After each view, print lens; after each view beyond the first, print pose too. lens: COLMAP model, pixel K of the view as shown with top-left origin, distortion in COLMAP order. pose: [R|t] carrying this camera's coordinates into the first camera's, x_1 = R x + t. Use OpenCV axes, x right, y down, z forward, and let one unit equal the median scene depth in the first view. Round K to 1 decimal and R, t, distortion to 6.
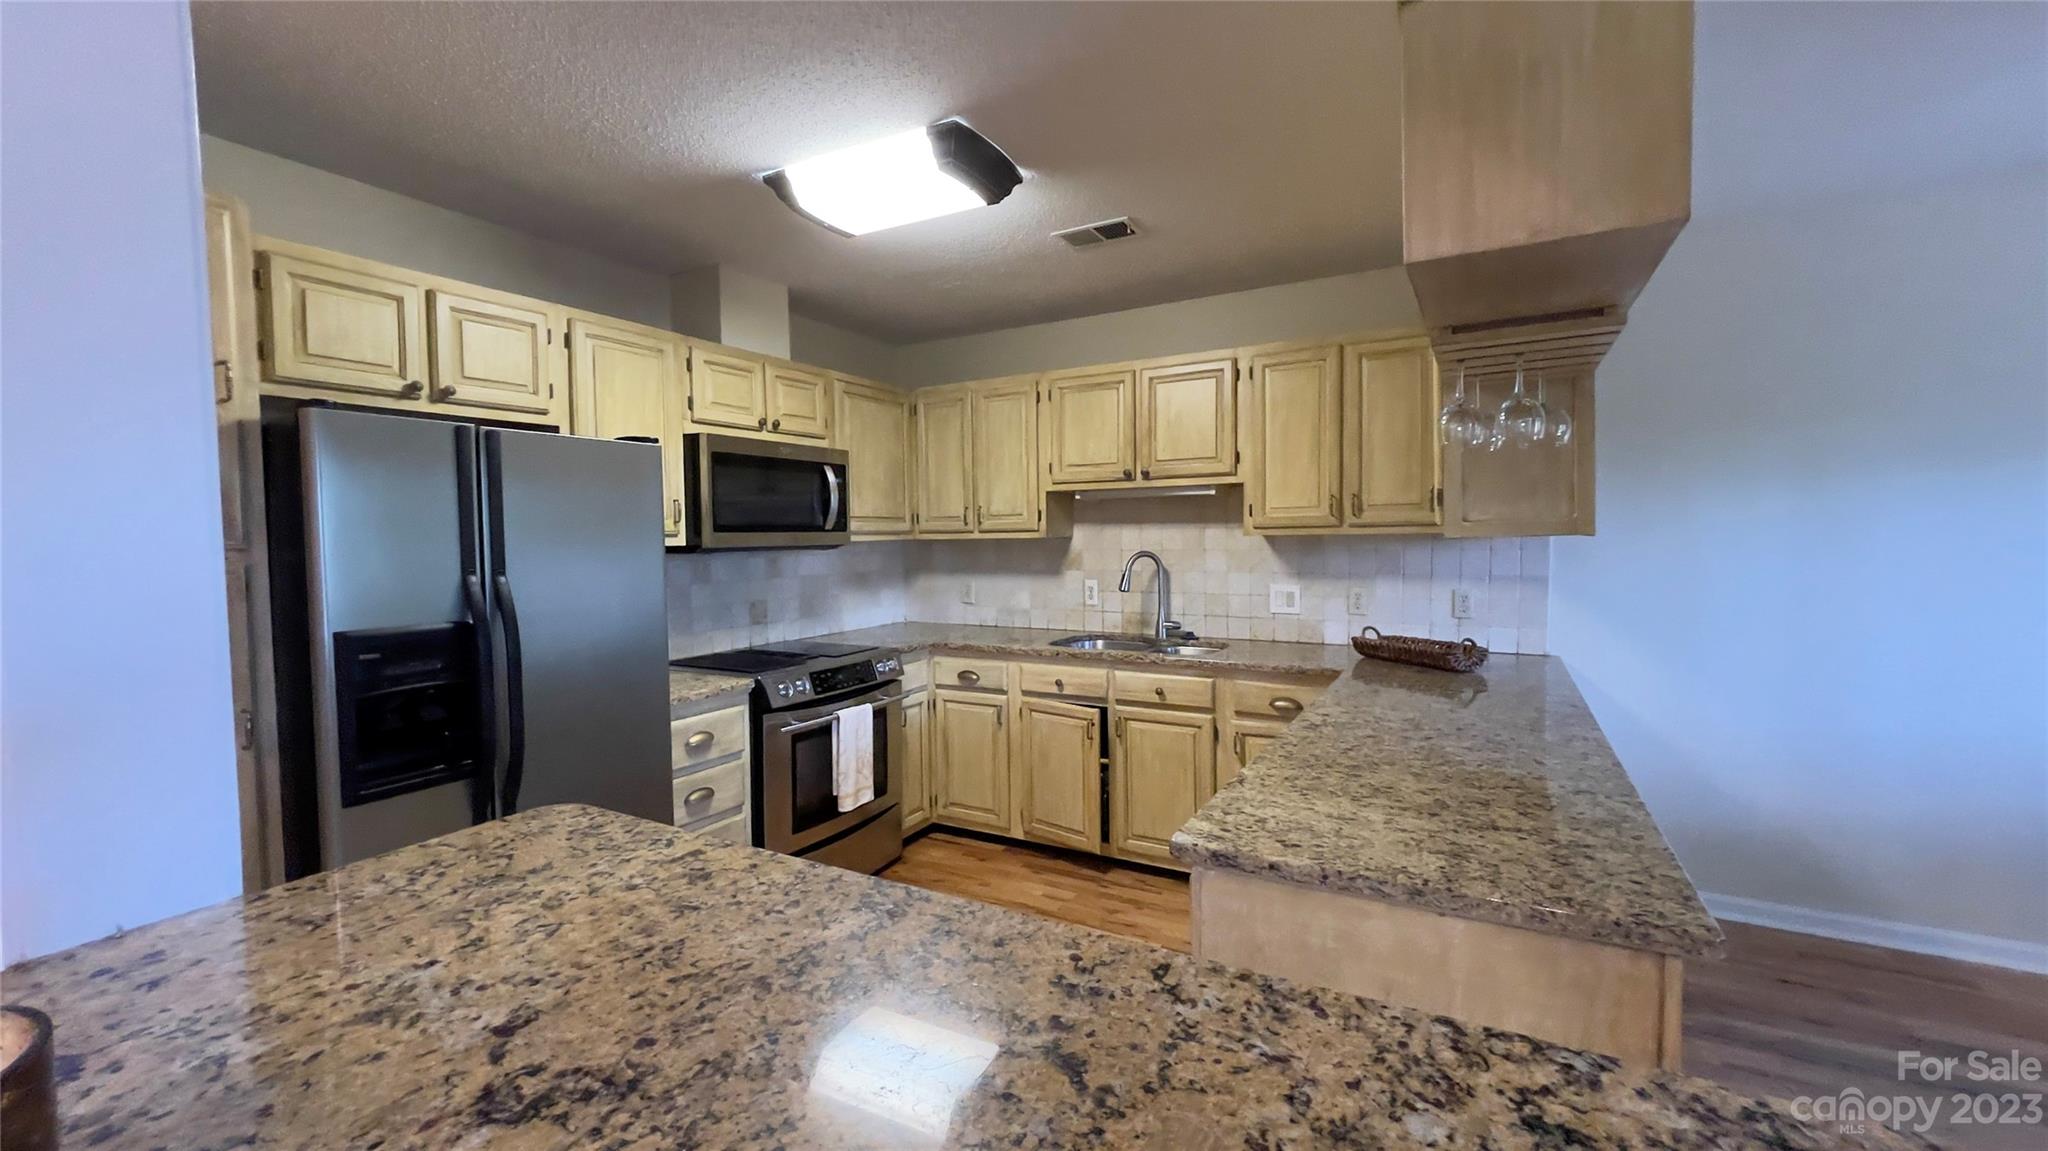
lens RADIAL K [[829.4, 0, 1021.7], [0, 829.4, 578.1], [0, 0, 1]] dist [-0.005564, 0.001183]
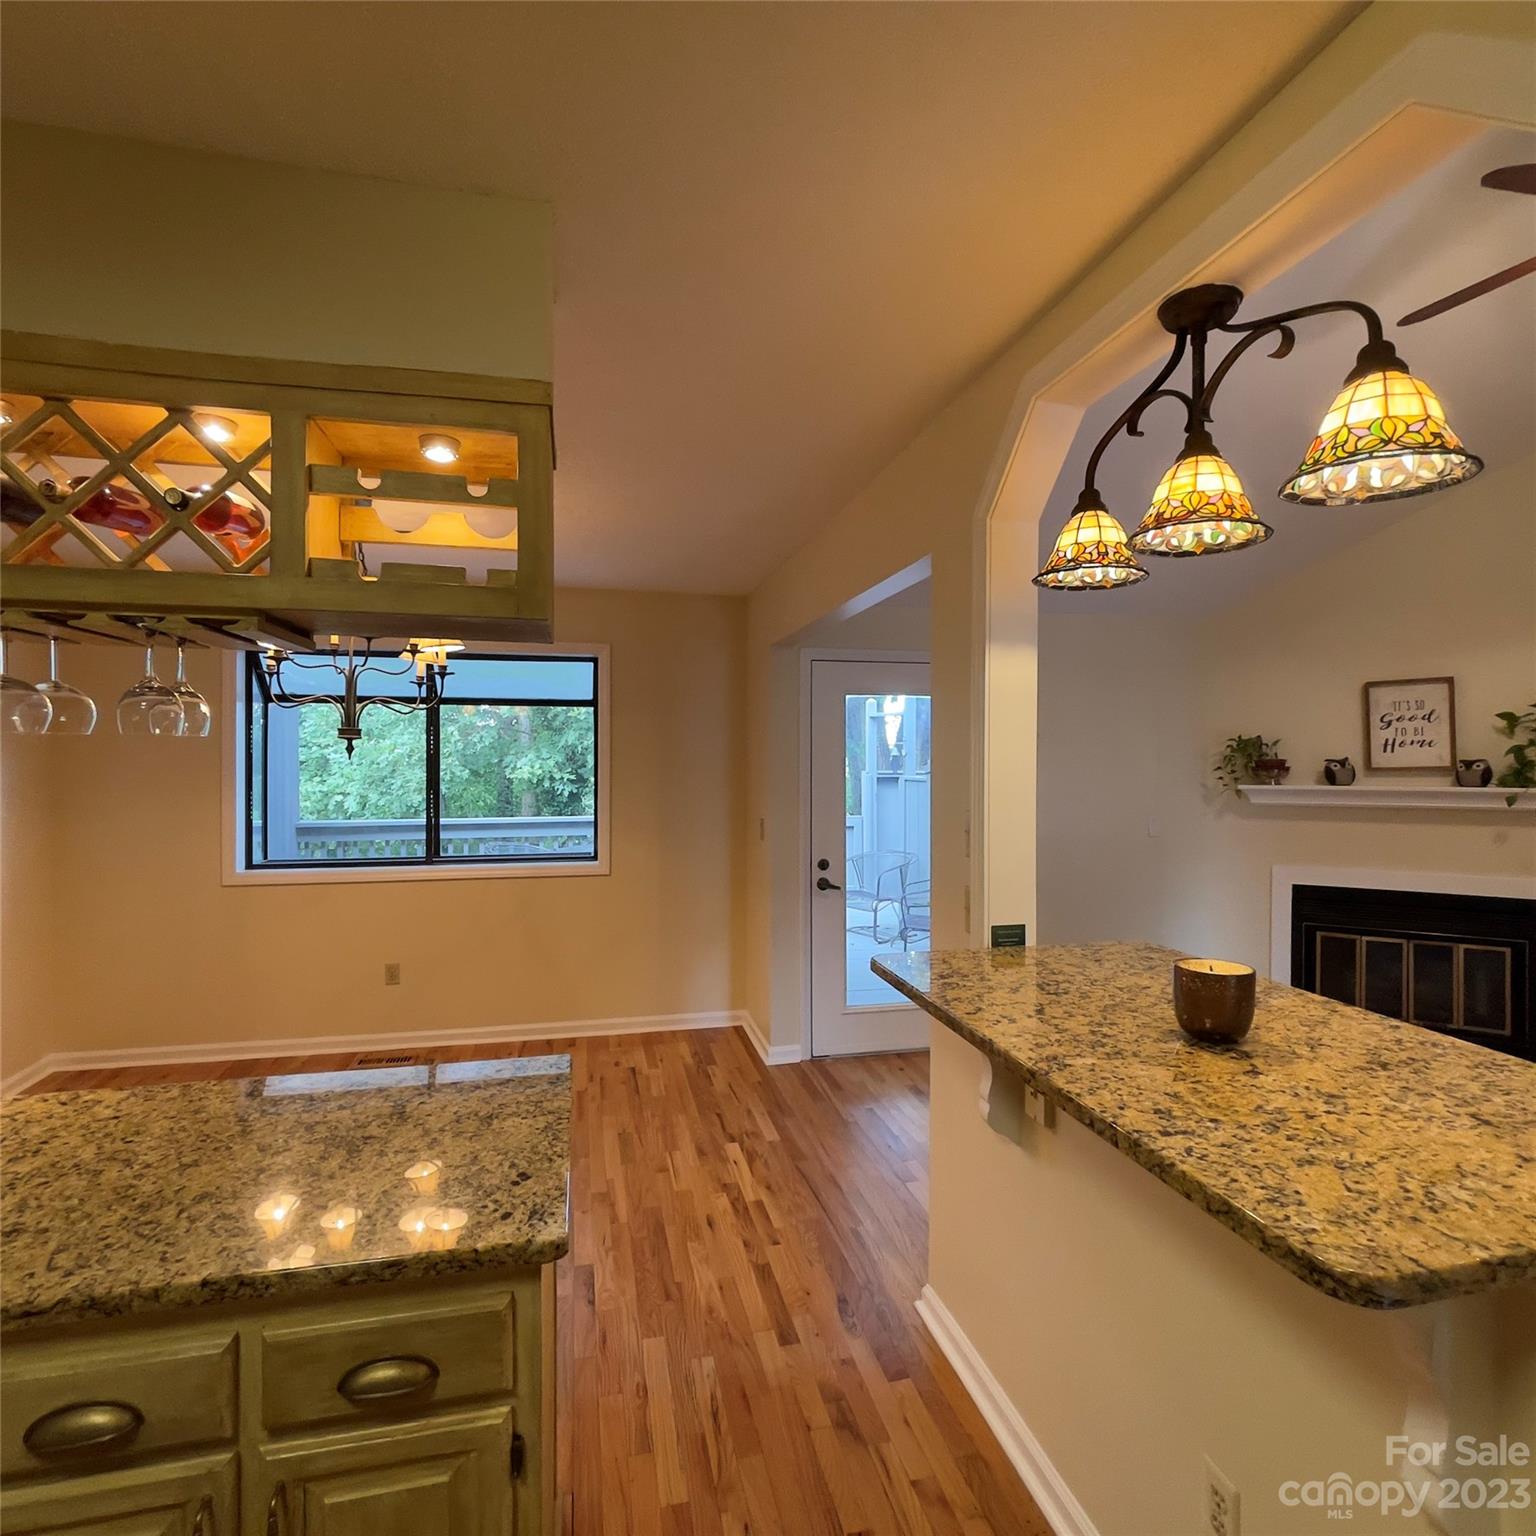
lens RADIAL K [[830.5, 0, 761.4], [0, 830.5, 759.9], [0, 0, 1]] dist [-0.011723, 0.005197]
pose [[-0.668801, 0.012308, 0.743339, -0.870881], [0.047053, 0.998559, 0.025801, -0.257039], [-0.741951, 0.052231, -0.668417, 2.136547]]
